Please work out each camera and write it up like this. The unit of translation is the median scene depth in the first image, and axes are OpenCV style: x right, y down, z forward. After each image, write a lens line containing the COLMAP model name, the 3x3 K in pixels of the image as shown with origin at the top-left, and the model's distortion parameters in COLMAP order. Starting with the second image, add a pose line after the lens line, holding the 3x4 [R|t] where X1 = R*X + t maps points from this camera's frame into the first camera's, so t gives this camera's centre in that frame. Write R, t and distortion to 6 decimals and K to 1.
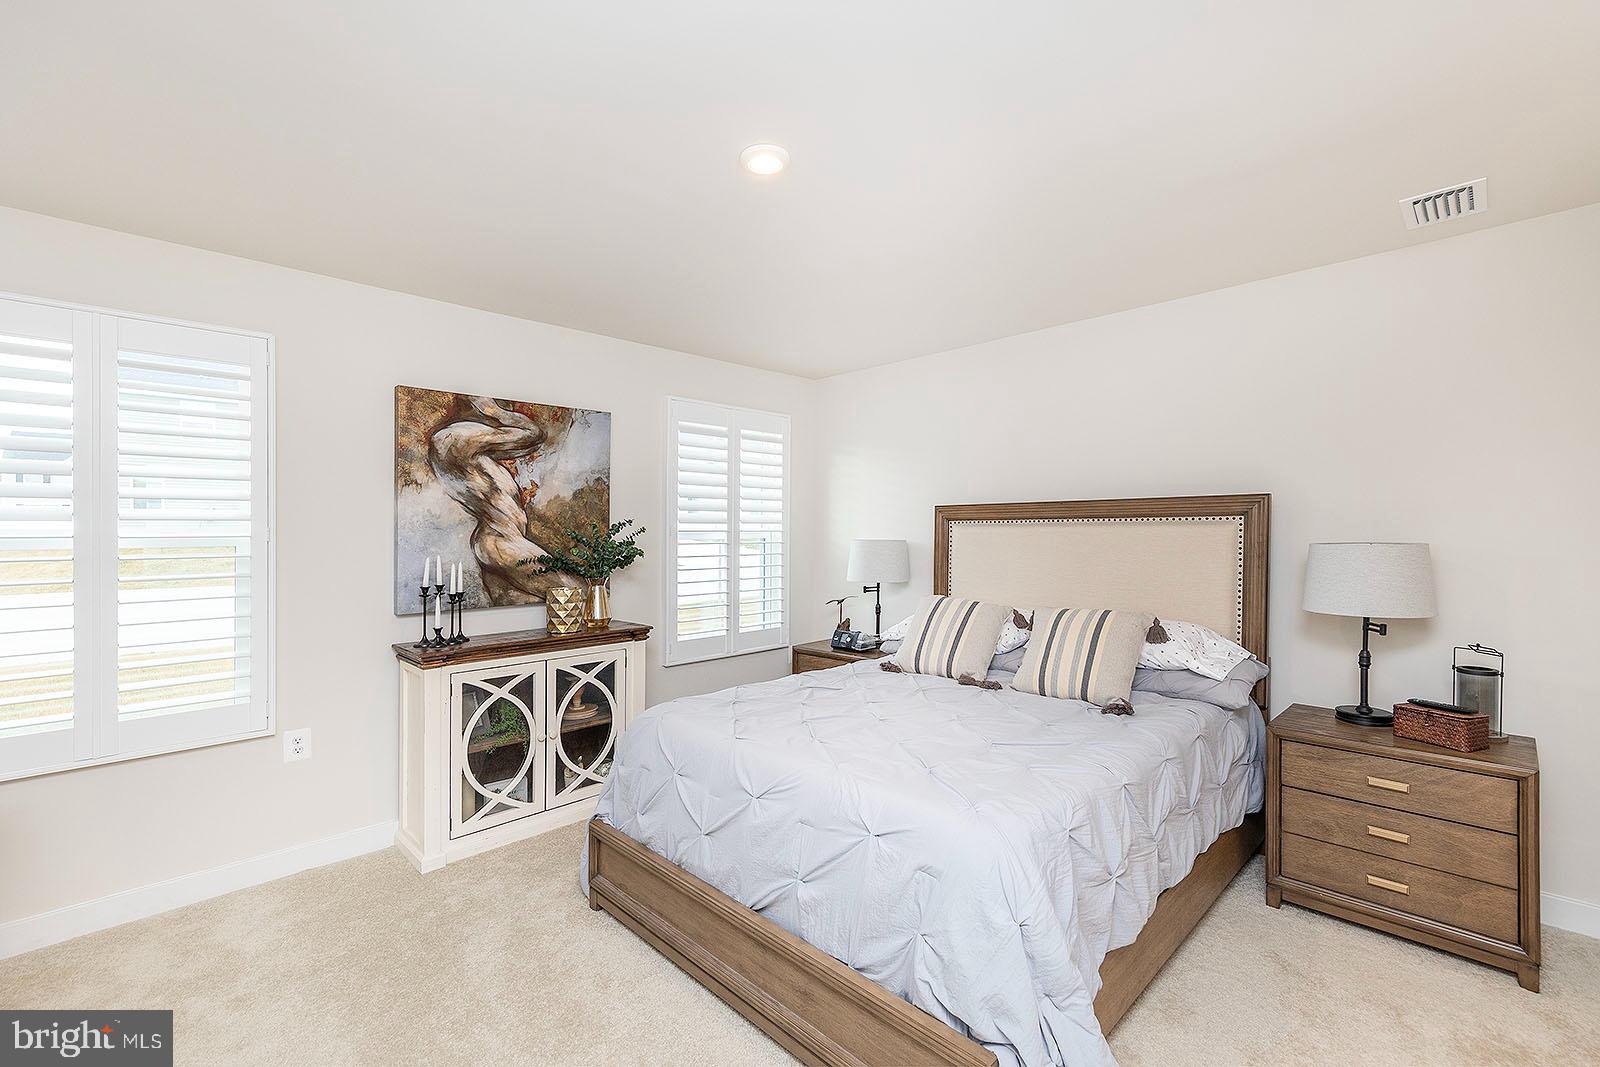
lens RADIAL K [[685.2, 0, 783.7], [0, 685.2, 540.8], [0, 0, 1]] dist [0.011928, -0.003919]
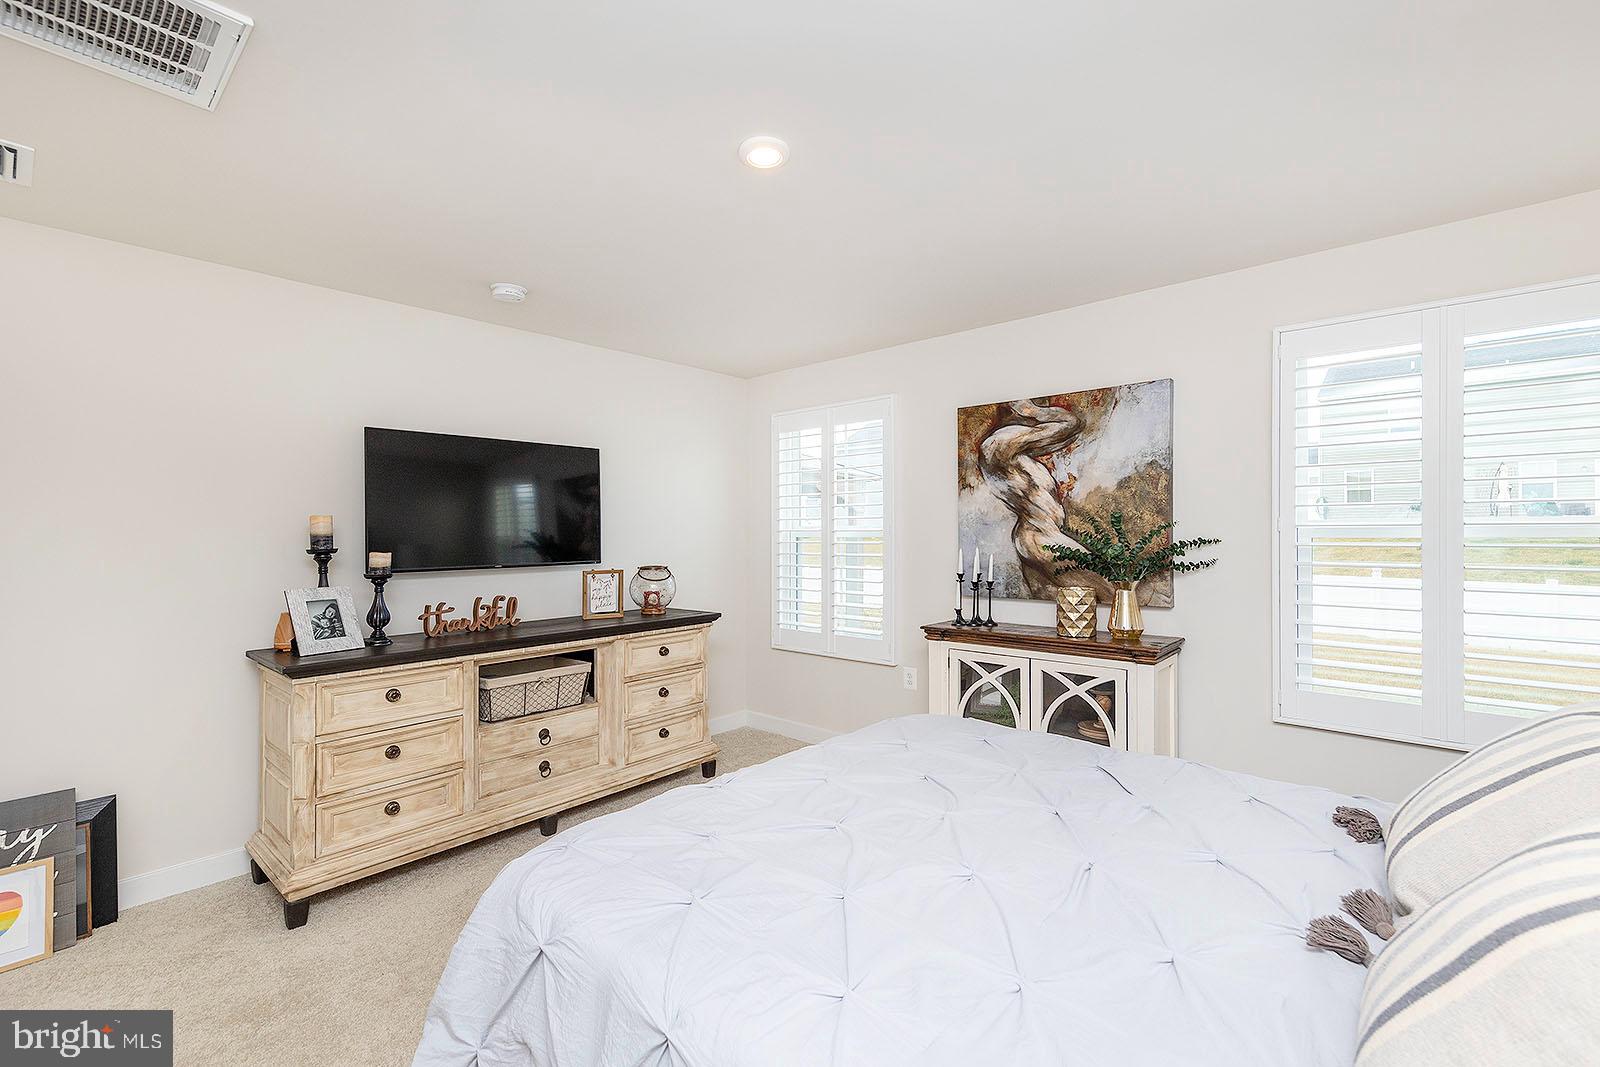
lens RADIAL K [[685.2, 0, 802.9], [0, 685.2, 521.2], [0, 0, 1]] dist [0.011928, -0.003919]
pose [[0.079617, -0.006732, -0.996803, 0.589374], [-0.005542, 0.999959, -0.007196, -0.012557], [0.996810, 0.006097, 0.079576, 0.579794]]
